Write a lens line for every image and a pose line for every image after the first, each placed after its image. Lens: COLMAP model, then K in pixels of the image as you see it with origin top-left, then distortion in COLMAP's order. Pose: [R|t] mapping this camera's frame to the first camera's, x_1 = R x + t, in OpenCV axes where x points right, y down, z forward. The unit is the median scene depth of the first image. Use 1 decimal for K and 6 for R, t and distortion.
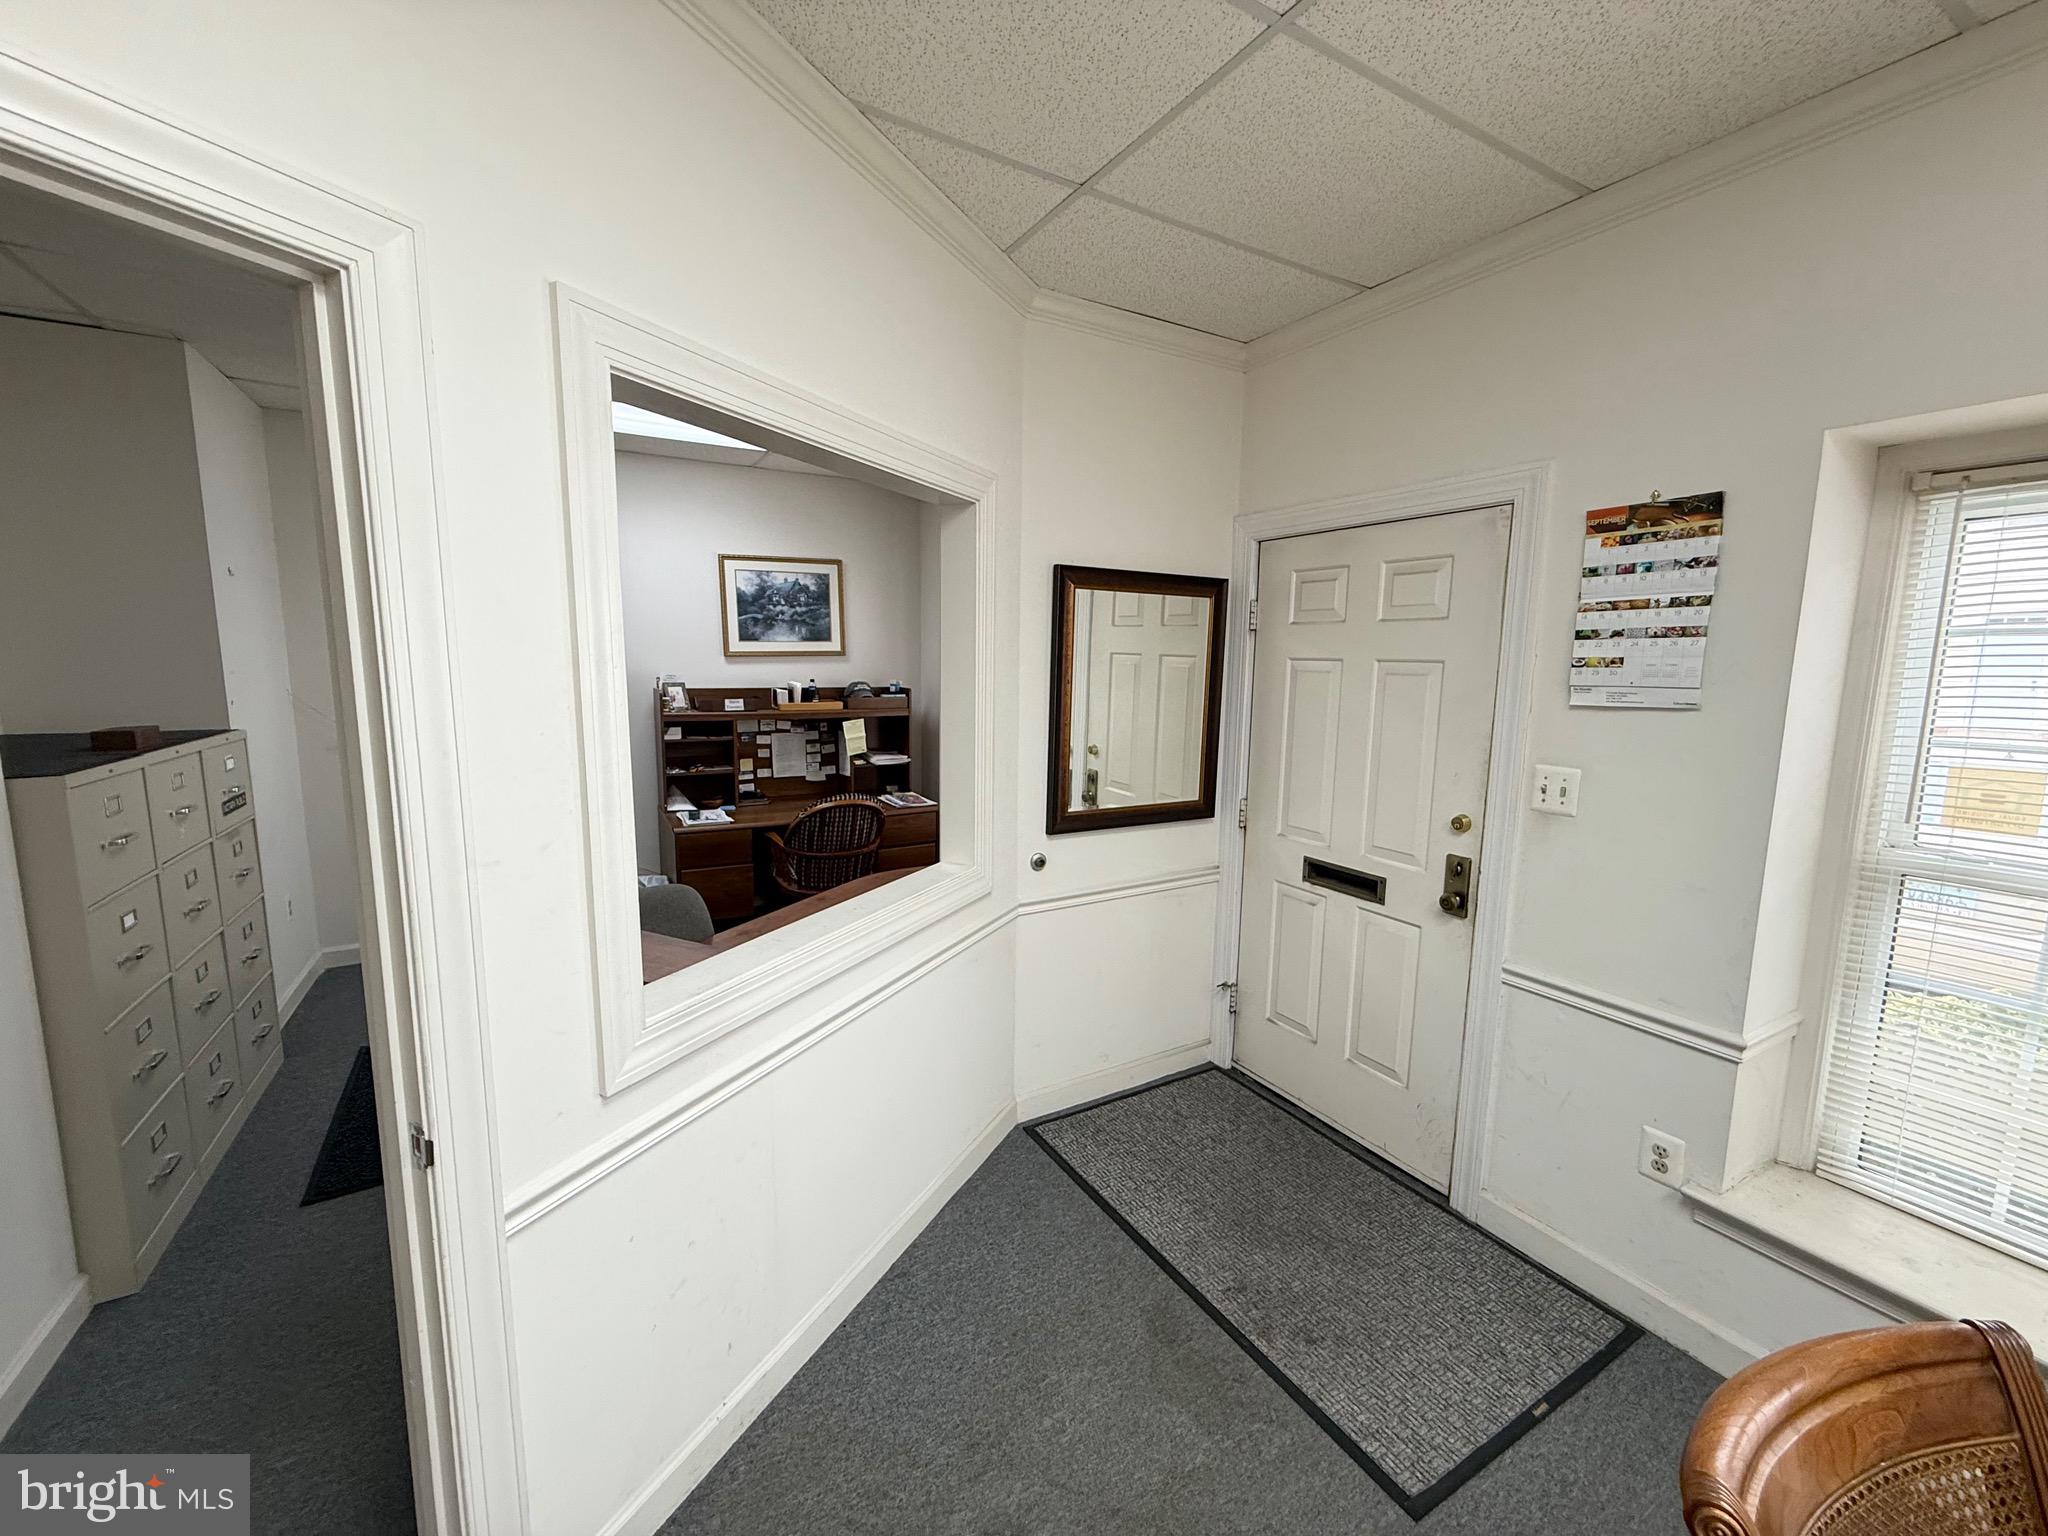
lens RADIAL K [[816.4, 0, 1017.1], [0, 816.4, 767.6], [0, 0, 1]] dist [0.000787, 0.000299]
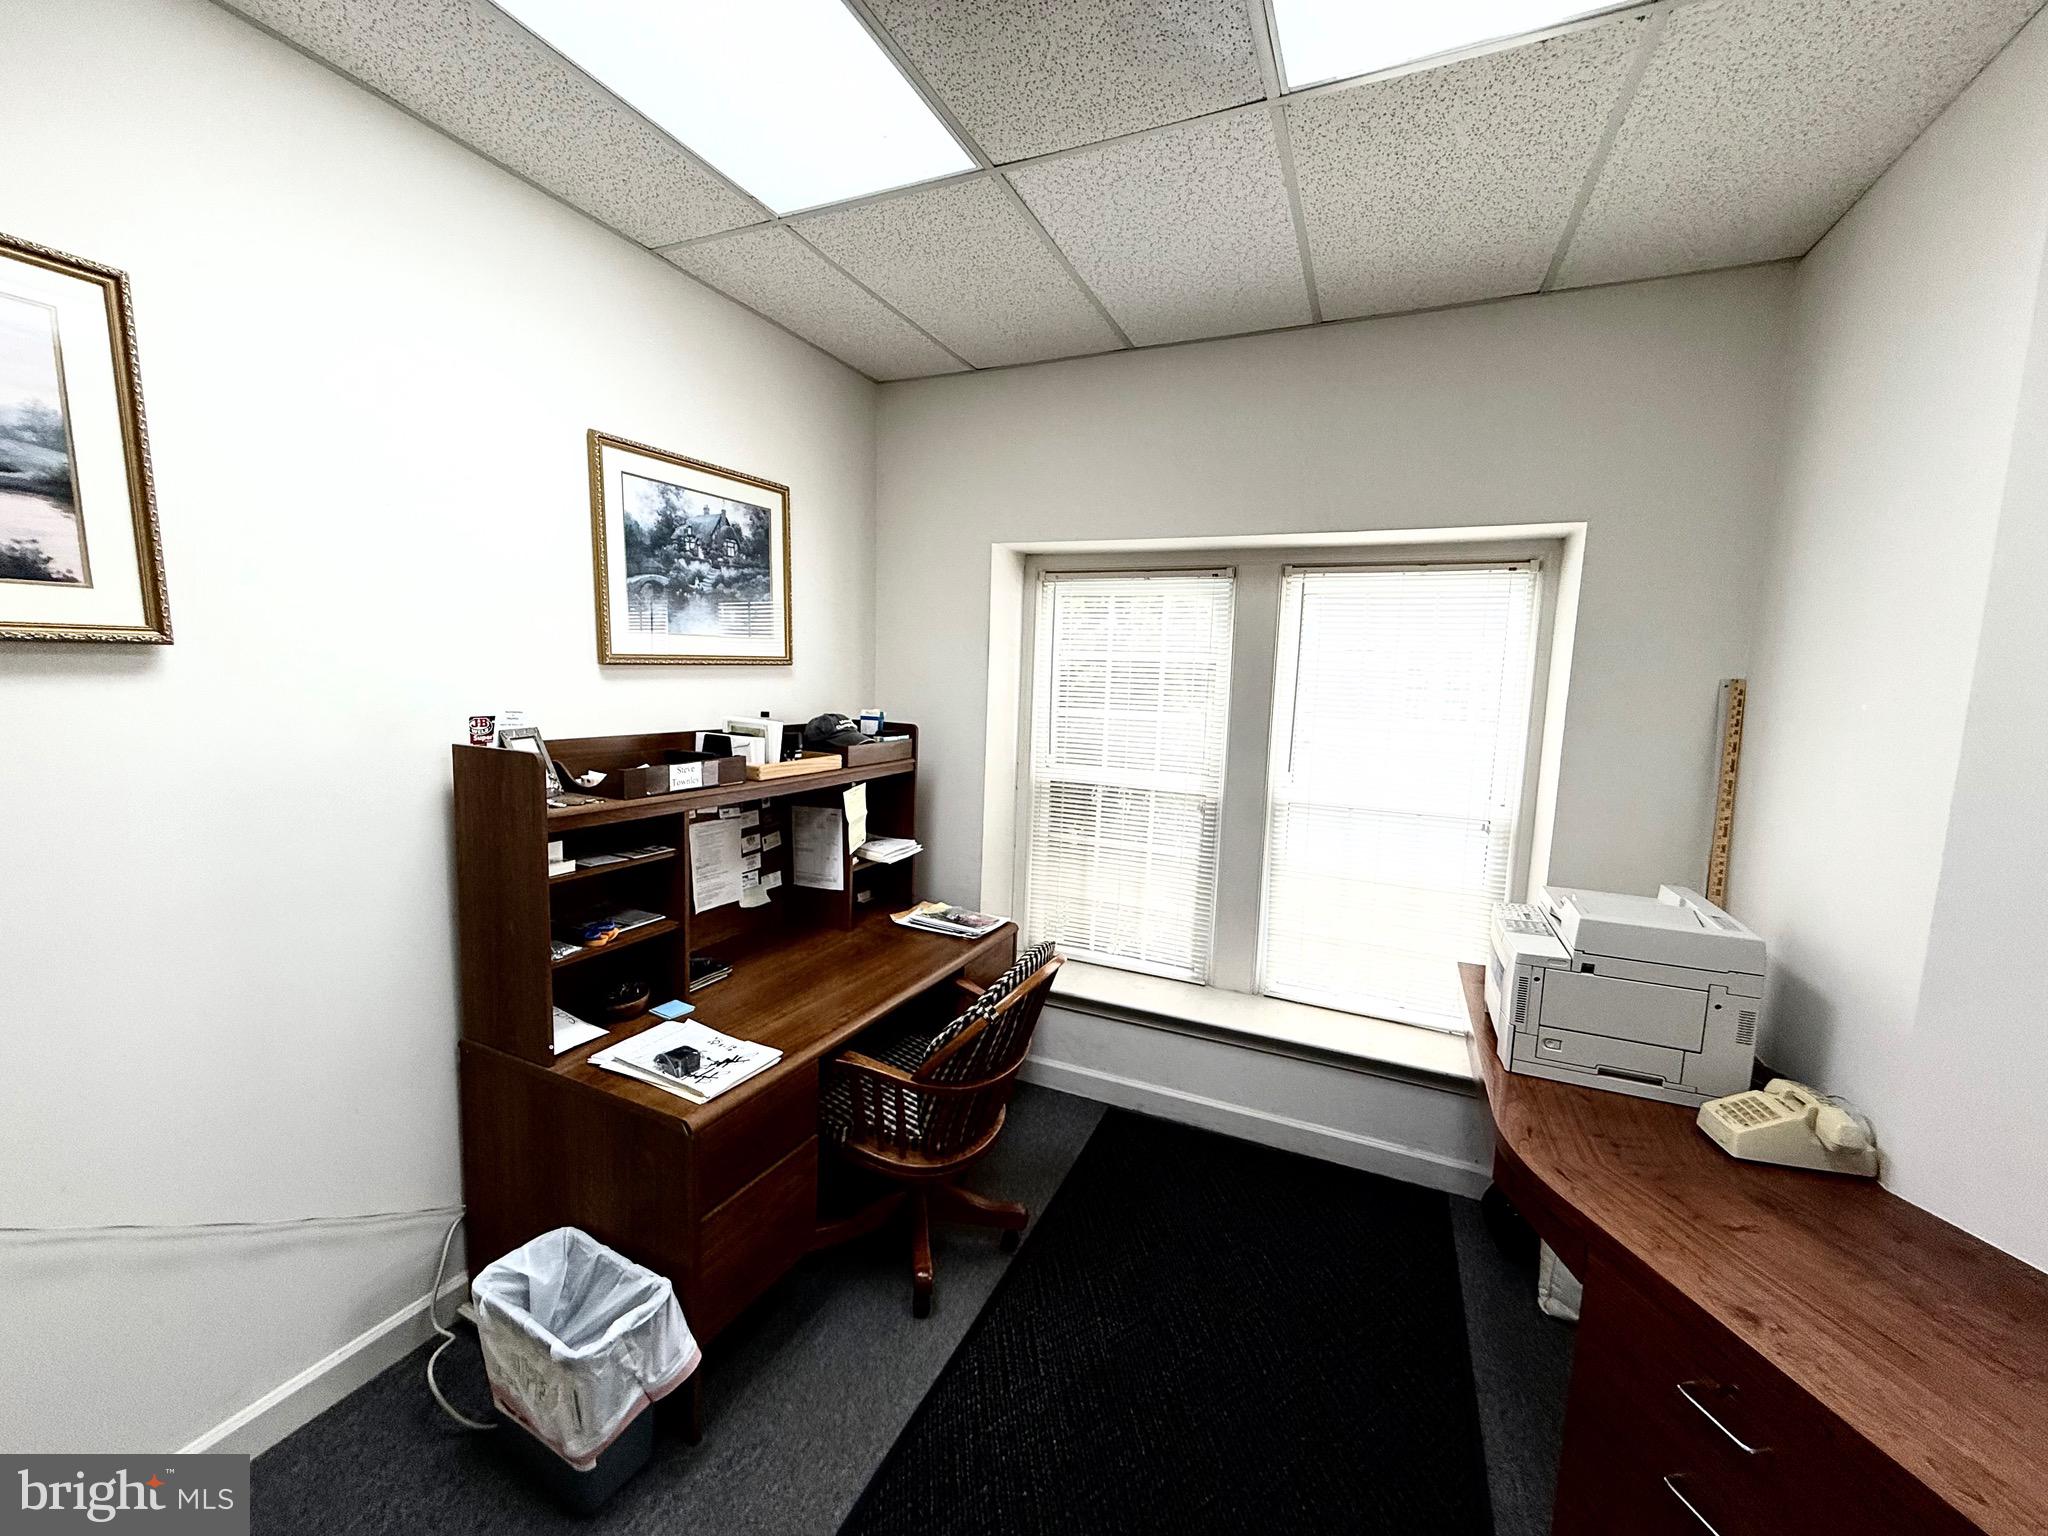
lens RADIAL K [[816.4, 0, 1019.6], [0, 816.4, 768.3], [0, 0, 1]] dist [0.000787, 0.000299]
pose [[0.816349, -0.050612, 0.575337, -0.155137], [0.053674, 0.998490, 0.011678, -0.026155], [-0.575060, 0.021347, 0.817833, 0.183044]]
